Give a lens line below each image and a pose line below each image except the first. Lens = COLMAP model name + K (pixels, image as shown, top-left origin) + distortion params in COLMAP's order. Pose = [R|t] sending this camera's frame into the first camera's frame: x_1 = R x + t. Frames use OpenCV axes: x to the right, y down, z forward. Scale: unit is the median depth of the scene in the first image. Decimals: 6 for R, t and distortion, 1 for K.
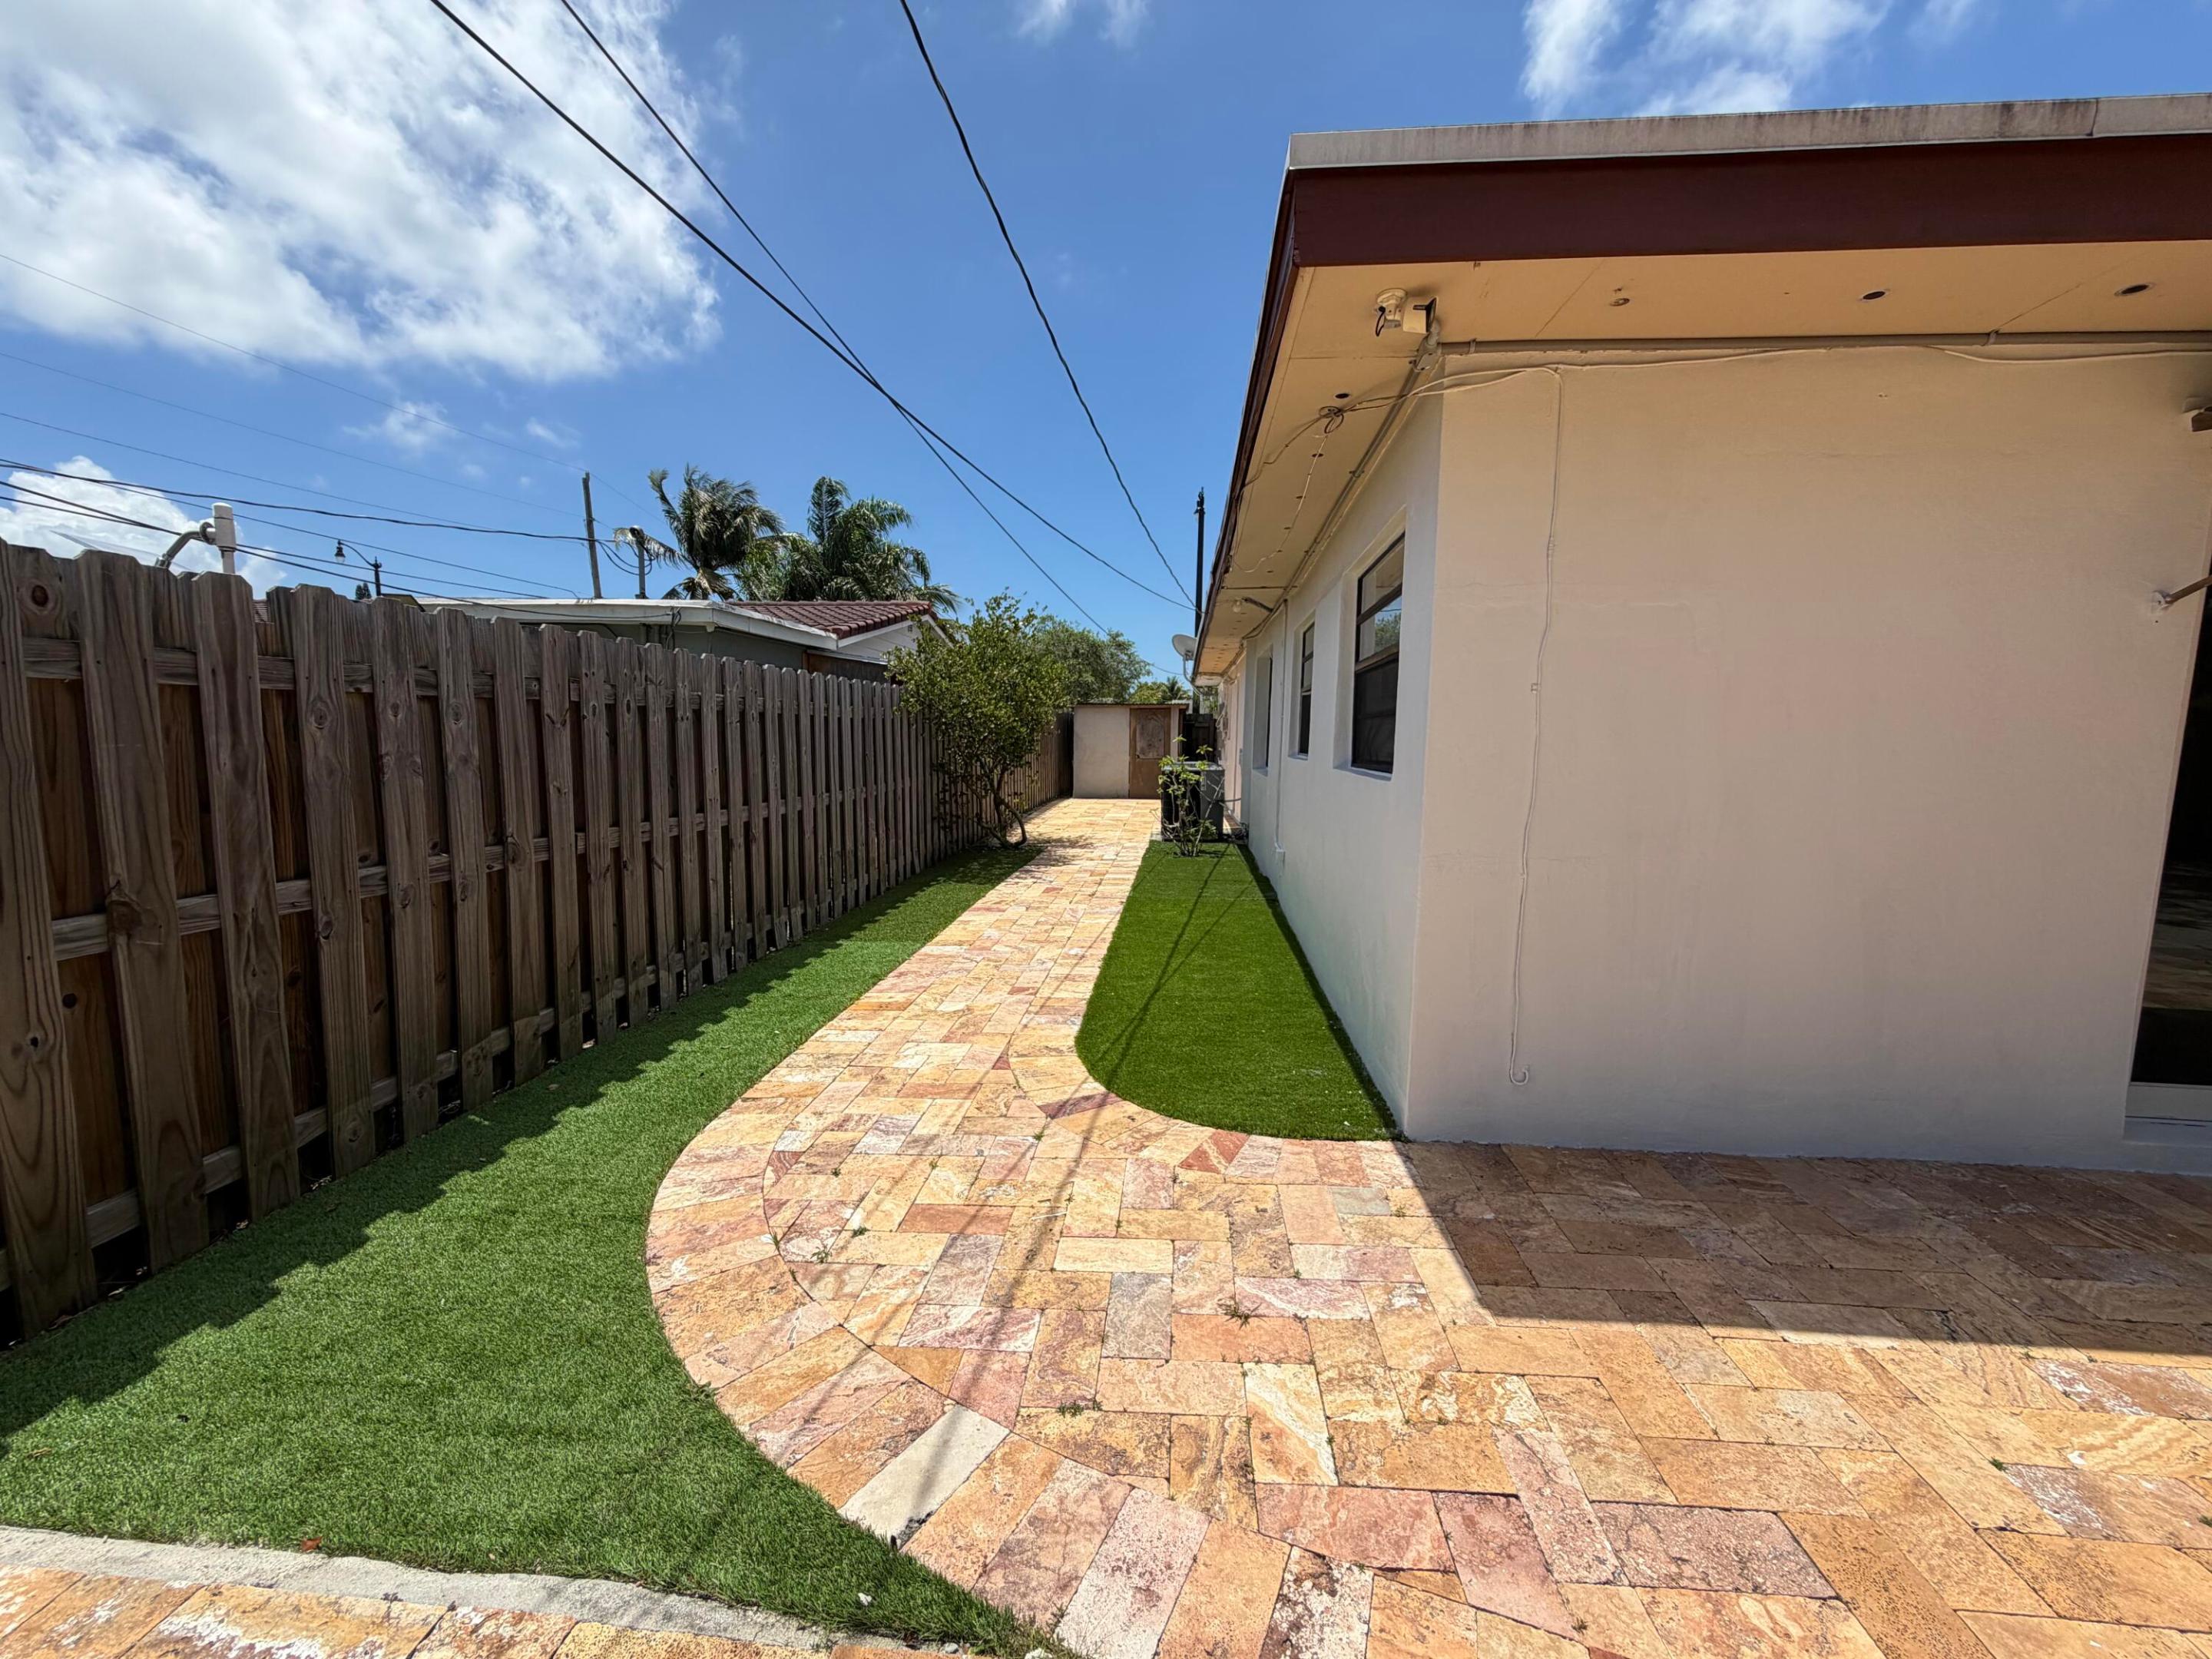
lens RADIAL K [[880.4, 0, 1108.0], [0, 880.4, 817.9], [0, 0, 1]] dist [-0.001625, -0.000124]
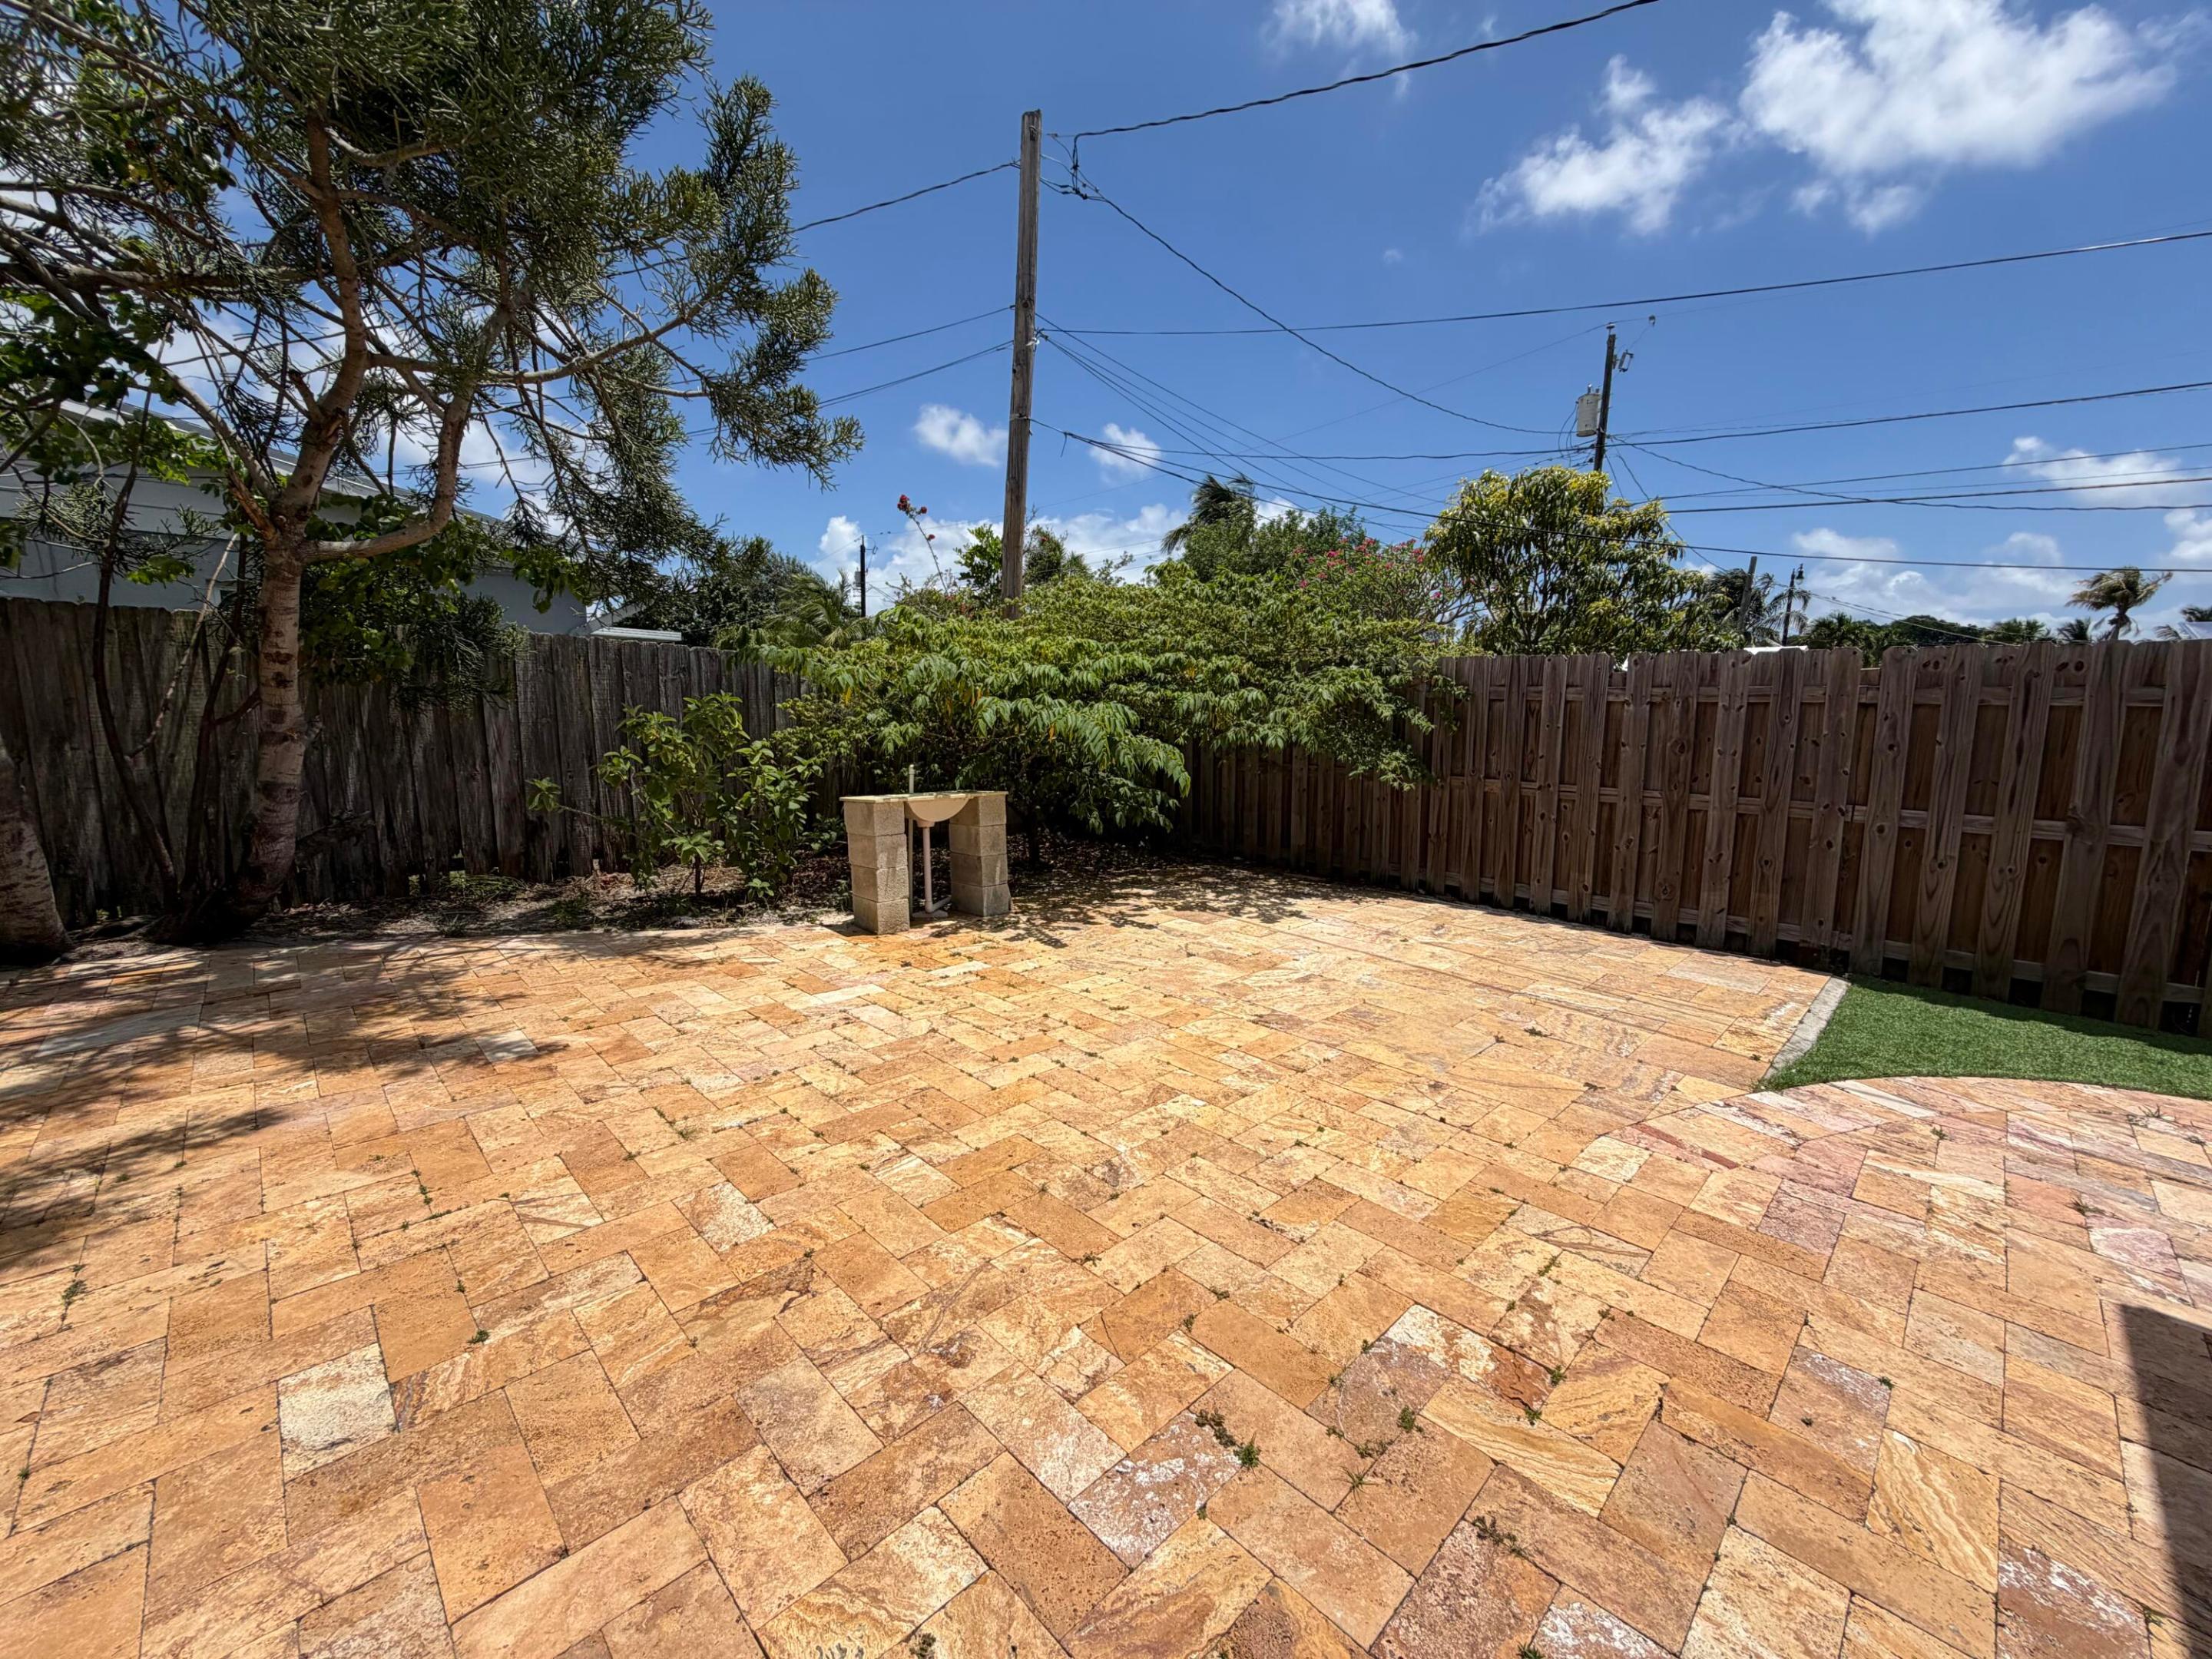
lens RADIAL K [[880.4, 0, 1109.3], [0, 880.4, 828.7], [0, 0, 1]] dist [-0.001625, -0.000124]
pose [[-0.641138, 0.082903, -0.762935, 2.199824], [-0.097067, 0.977403, 0.187779, -0.047709], [0.761262, 0.194448, -0.618603, 0.731560]]
